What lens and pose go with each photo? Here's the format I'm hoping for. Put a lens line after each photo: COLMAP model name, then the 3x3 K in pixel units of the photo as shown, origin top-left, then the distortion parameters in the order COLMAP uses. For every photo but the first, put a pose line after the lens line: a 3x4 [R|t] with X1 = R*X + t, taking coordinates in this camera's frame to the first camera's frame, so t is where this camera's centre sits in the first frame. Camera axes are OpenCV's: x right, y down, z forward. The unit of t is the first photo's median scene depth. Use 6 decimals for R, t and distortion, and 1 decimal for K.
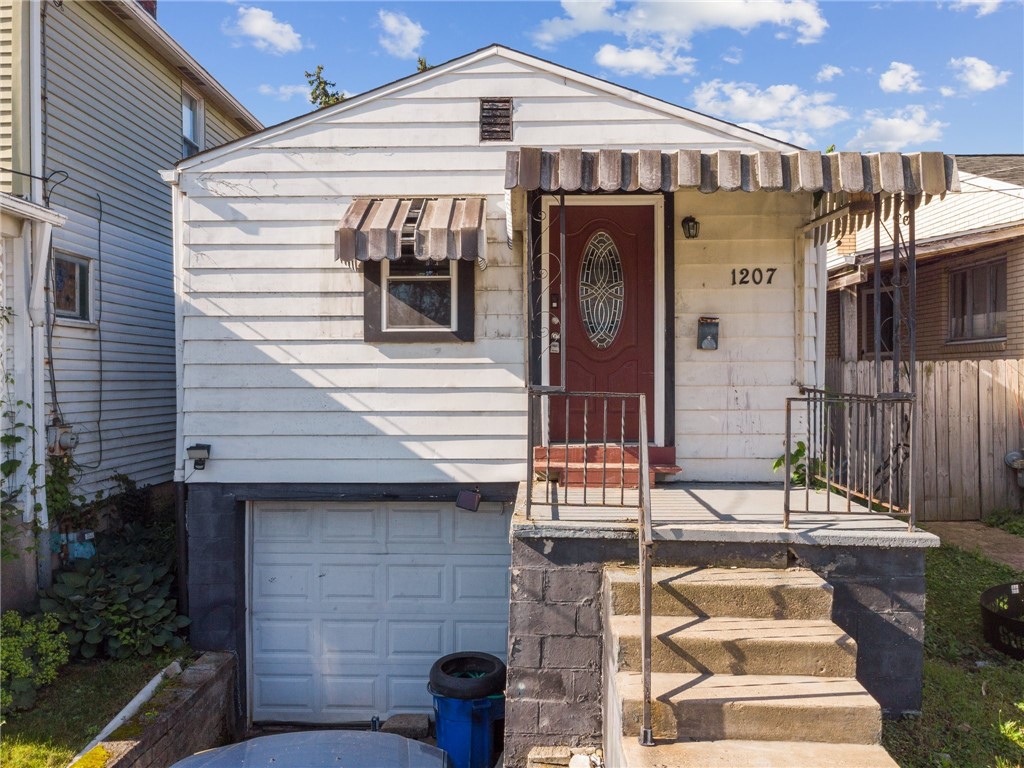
lens RADIAL K [[758.5, 0, 512.0], [0, 758.5, 384.0], [0, 0, 1]] dist [-0.010181, 0.004808]
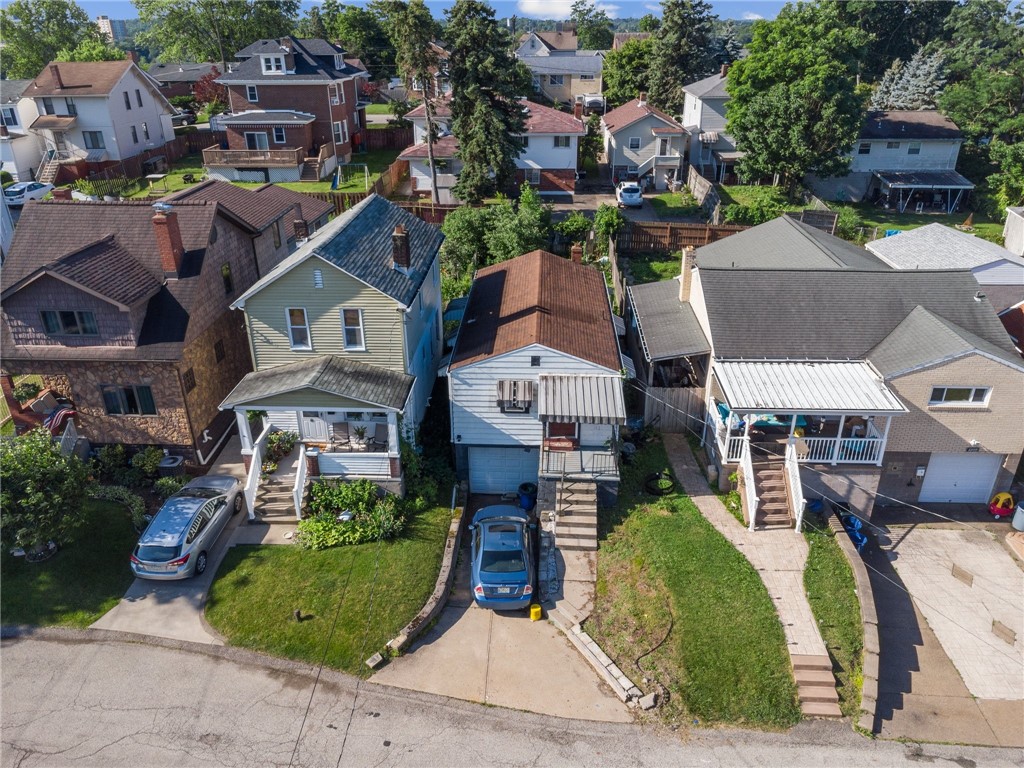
lens RADIAL K [[758.5, 0, 512.0], [0, 758.5, 384.0], [0, 0, 1]] dist [-0.010181, 0.004808]
pose [[0.999489, 0.011675, -0.029752, -0.023543], [0.001905, 0.907471, 0.420110, -1.810484], [0.031904, -0.419952, 0.906985, -2.434702]]
